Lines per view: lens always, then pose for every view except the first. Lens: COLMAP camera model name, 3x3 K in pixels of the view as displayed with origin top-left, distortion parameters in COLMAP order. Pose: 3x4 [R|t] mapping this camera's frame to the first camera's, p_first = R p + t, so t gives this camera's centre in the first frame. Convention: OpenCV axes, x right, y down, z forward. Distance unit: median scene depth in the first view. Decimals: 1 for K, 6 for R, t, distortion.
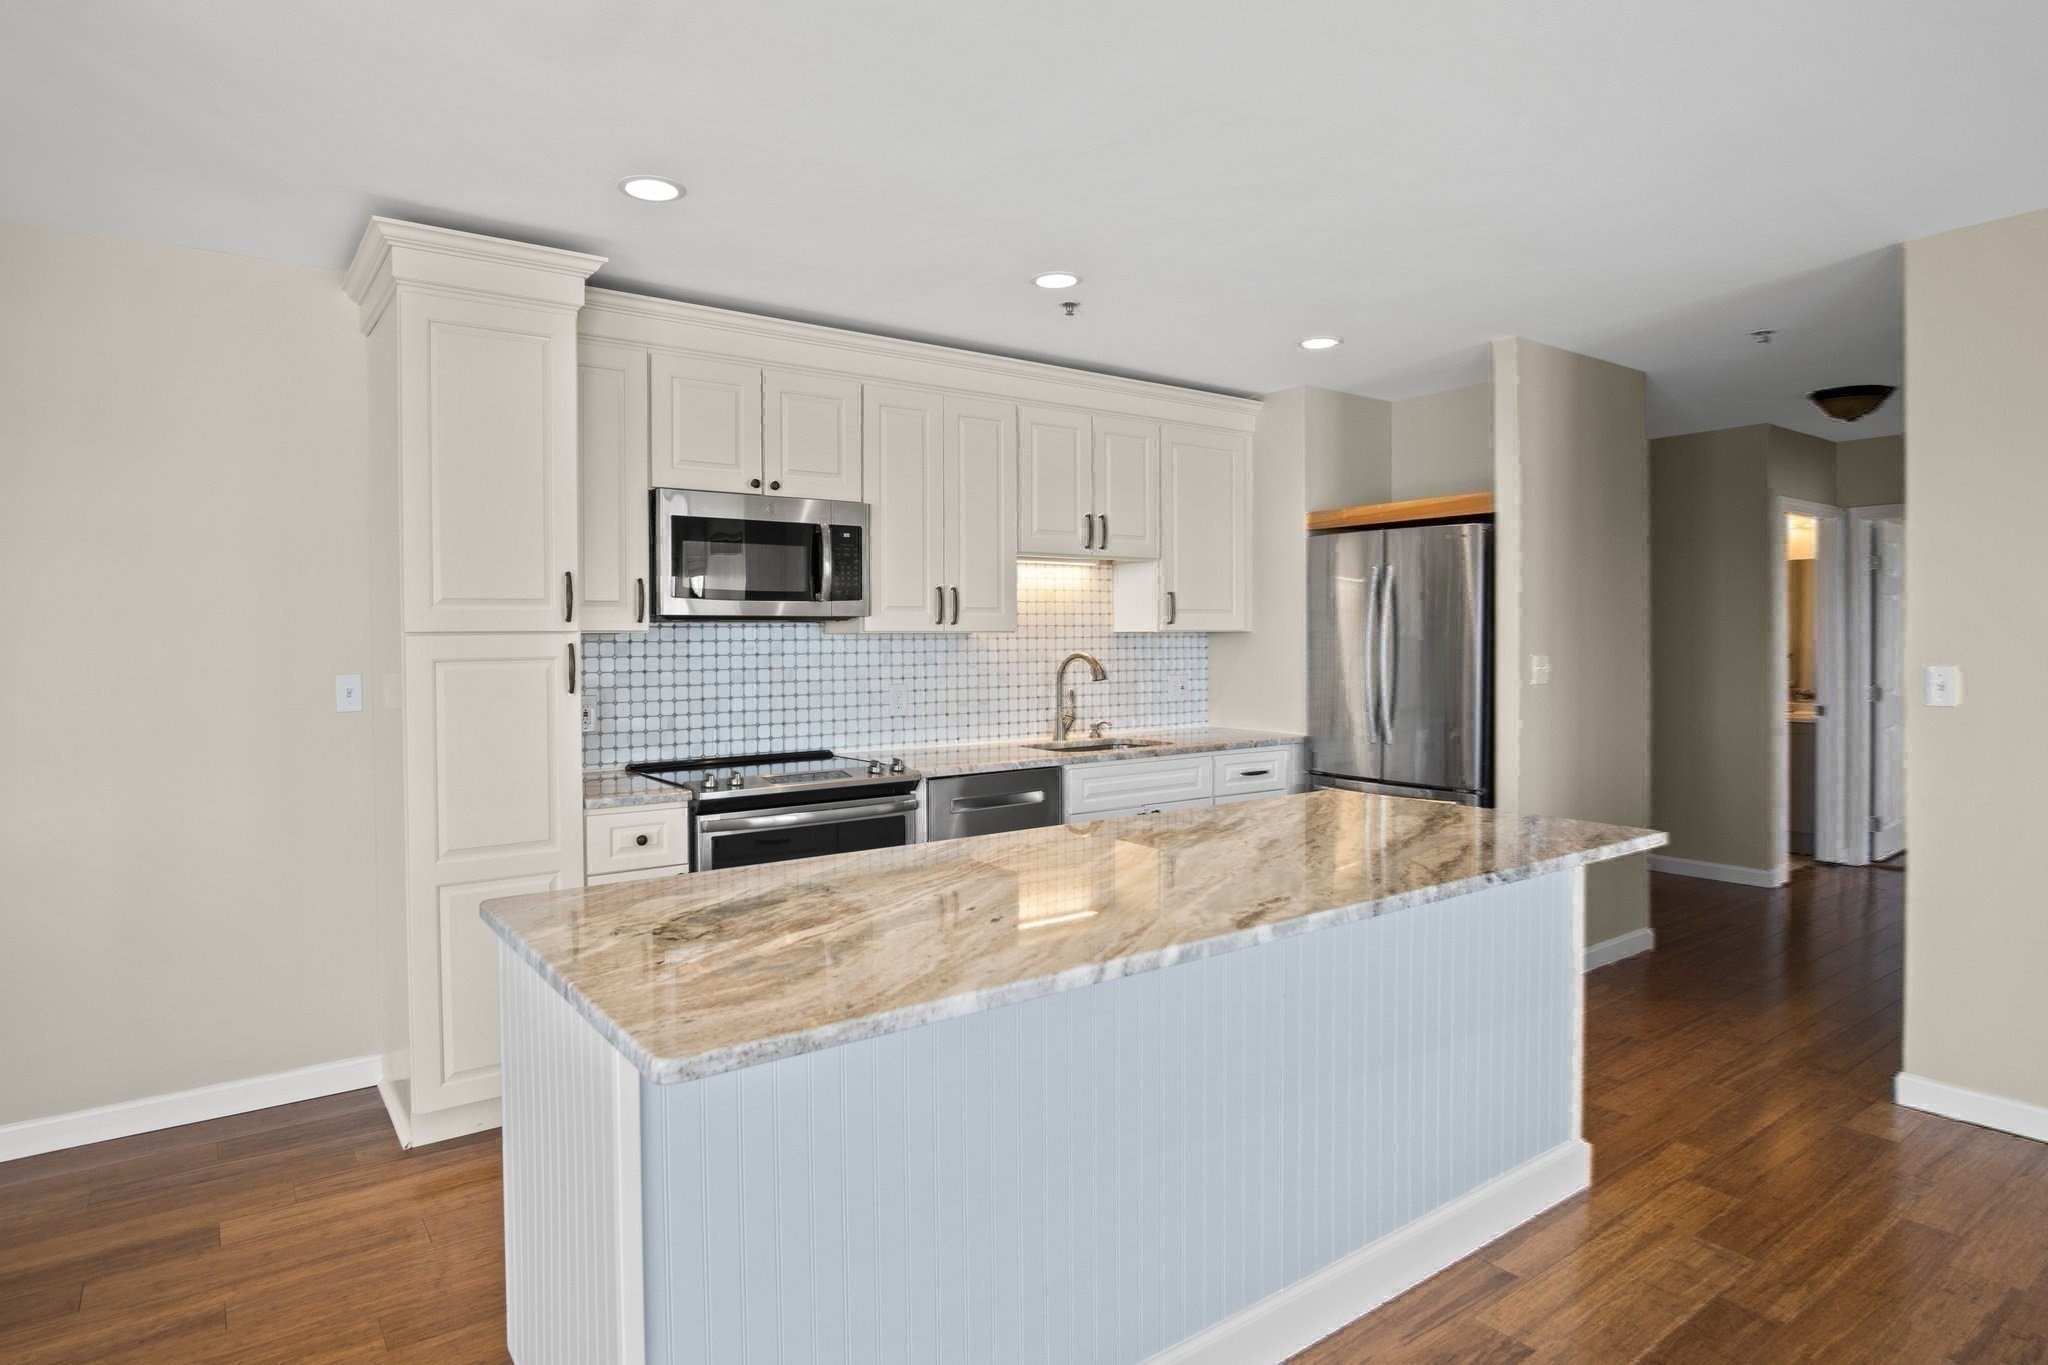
lens RADIAL K [[1125.8, 0, 1011.8], [0, 1125.8, 634.7], [0, 0, 1]] dist [-0.027977, 0.002536]
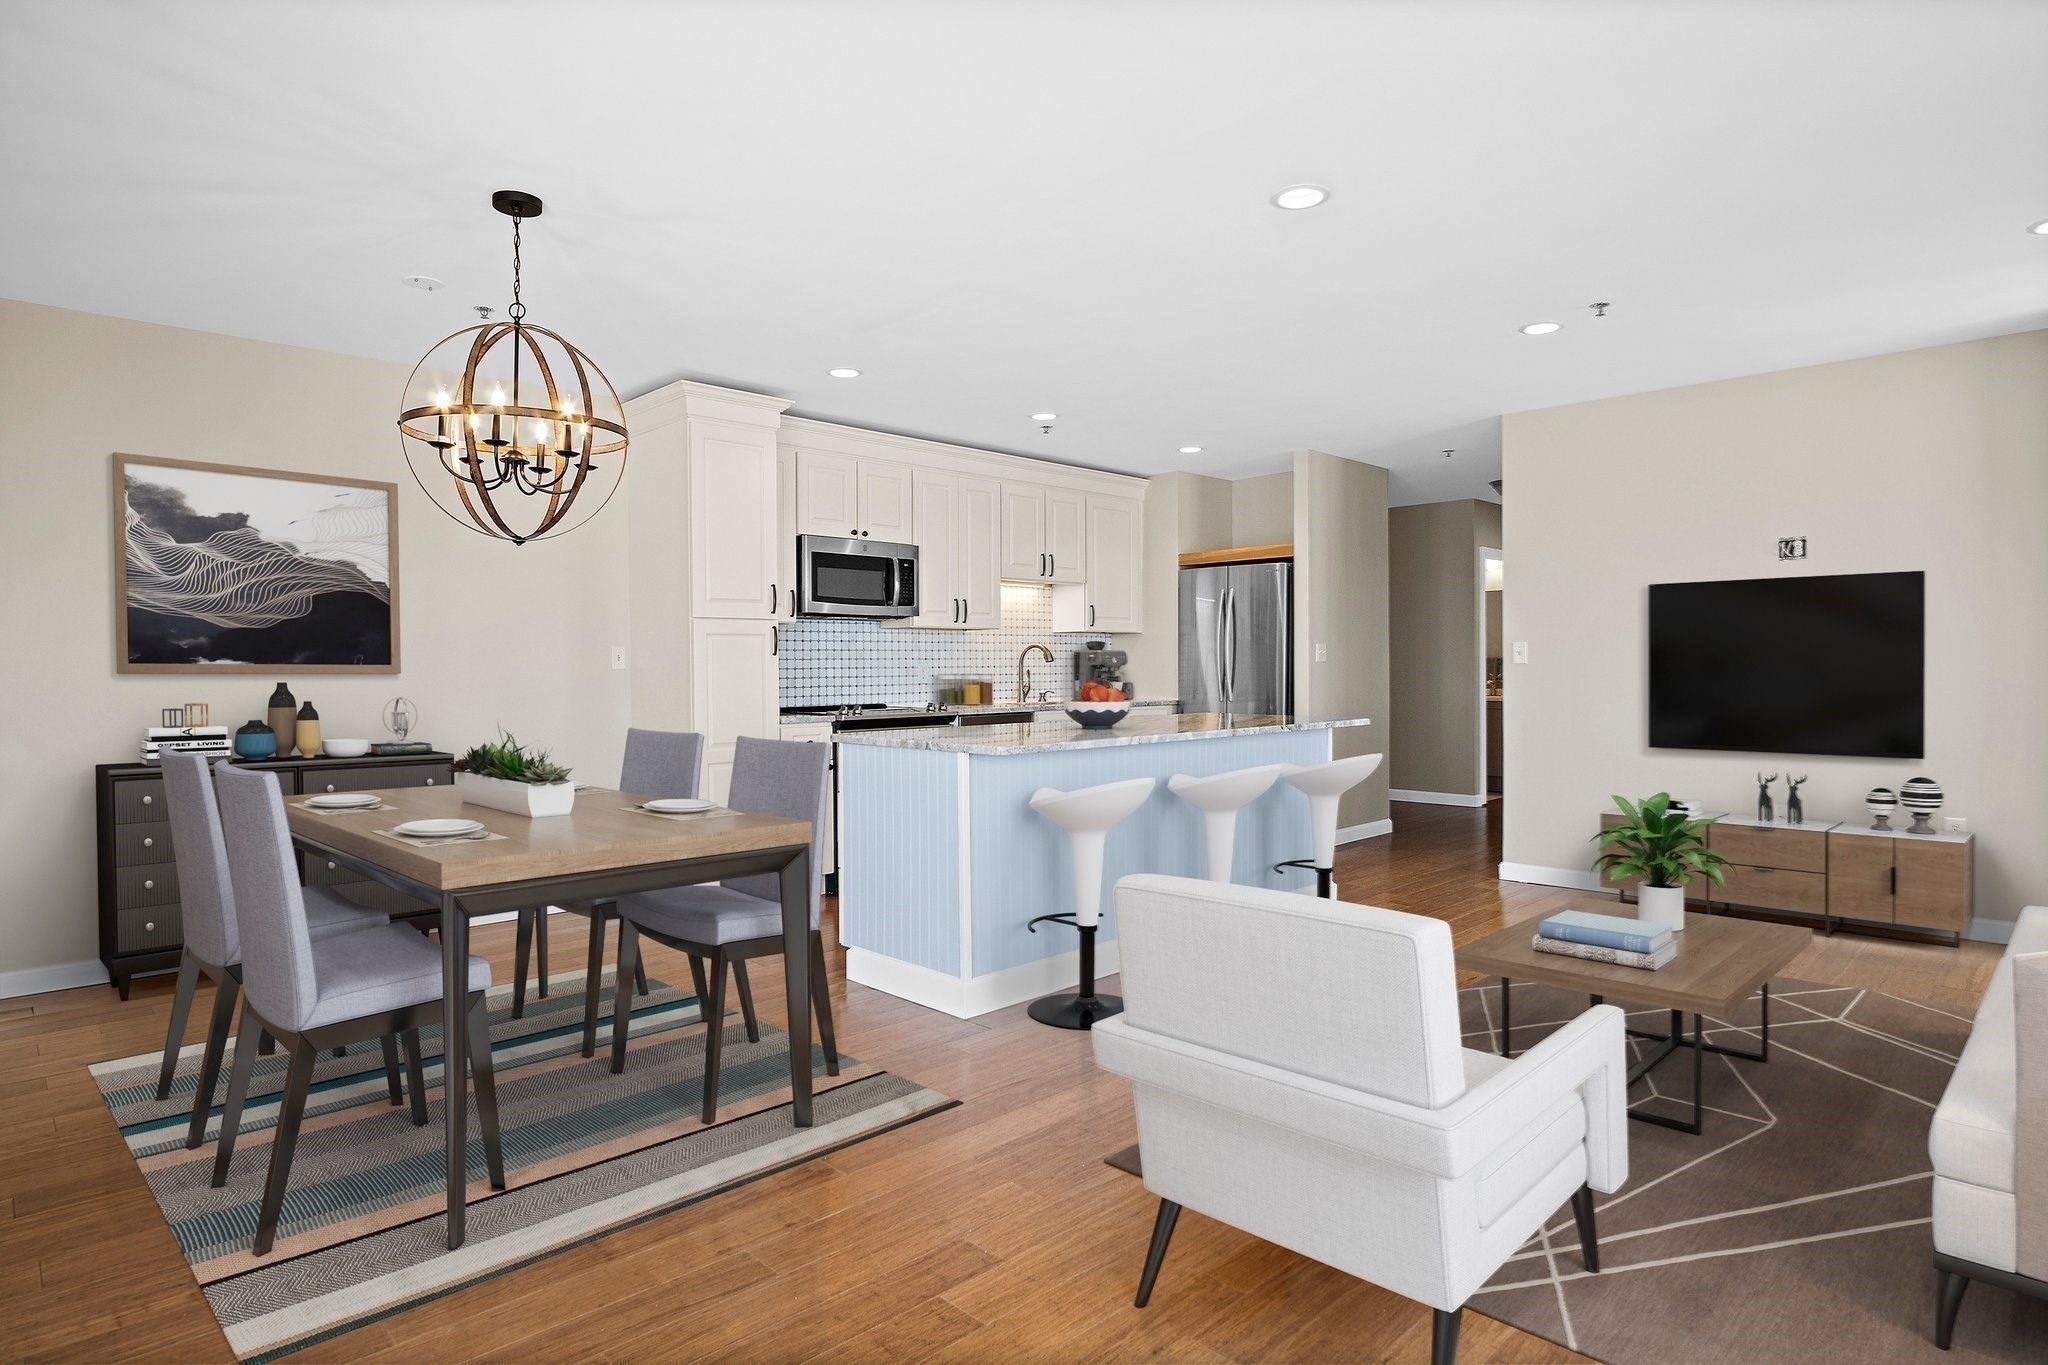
lens RADIAL K [[1125.8, 0, 1021.2], [0, 1125.8, 679.9], [0, 0, 1]] dist [-0.027977, 0.002536]
pose [[0.988995, -0.002843, 0.147924, -0.205720], [0.001450, 0.999954, 0.009522, 0.055496], [-0.147944, -0.009203, 0.988953, -0.565021]]
